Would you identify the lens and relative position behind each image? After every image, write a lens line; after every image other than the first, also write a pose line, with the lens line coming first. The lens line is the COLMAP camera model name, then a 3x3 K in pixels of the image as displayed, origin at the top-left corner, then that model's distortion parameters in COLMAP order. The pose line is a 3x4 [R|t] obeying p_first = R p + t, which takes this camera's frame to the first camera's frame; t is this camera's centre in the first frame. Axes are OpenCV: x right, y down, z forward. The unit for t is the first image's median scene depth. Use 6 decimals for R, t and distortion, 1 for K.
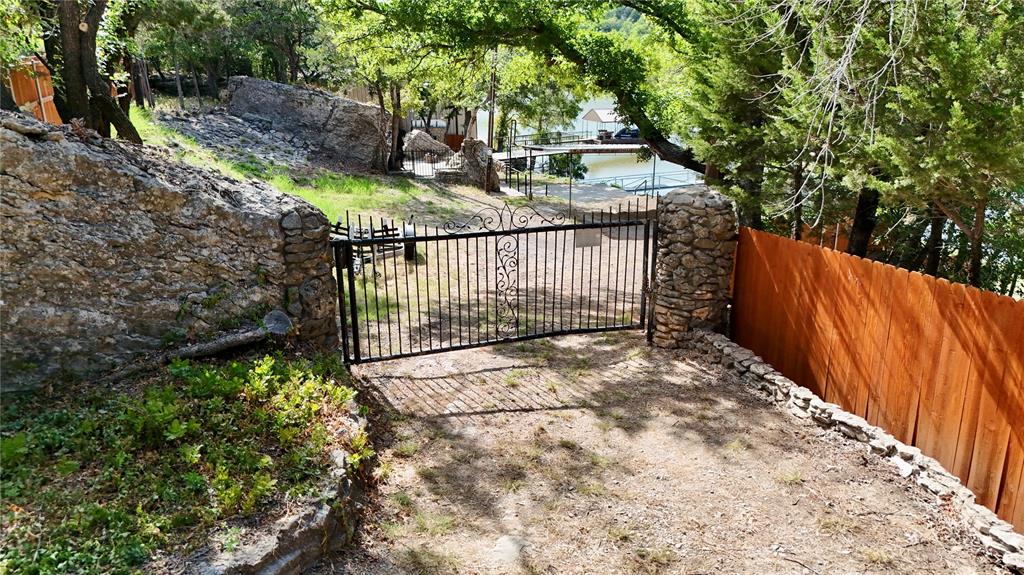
lens RADIAL K [[764.7, 0, 517.4], [0, 764.7, 287.3], [0, 0, 1]] dist [0.032969, -0.028133]
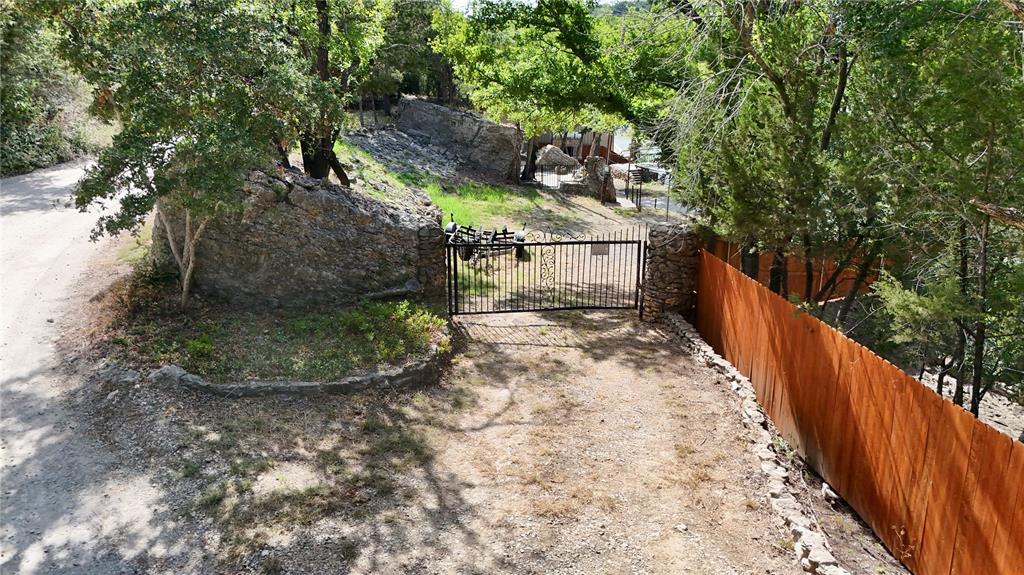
lens RADIAL K [[764.7, 0, 511.9], [0, 764.7, 287.7], [0, 0, 1]] dist [0.032969, -0.028133]
pose [[0.978425, 0.066745, -0.195525, 0.242026], [-0.066568, 0.997754, 0.007485, 0.017122], [0.195585, 0.005692, 0.980670, -0.657297]]
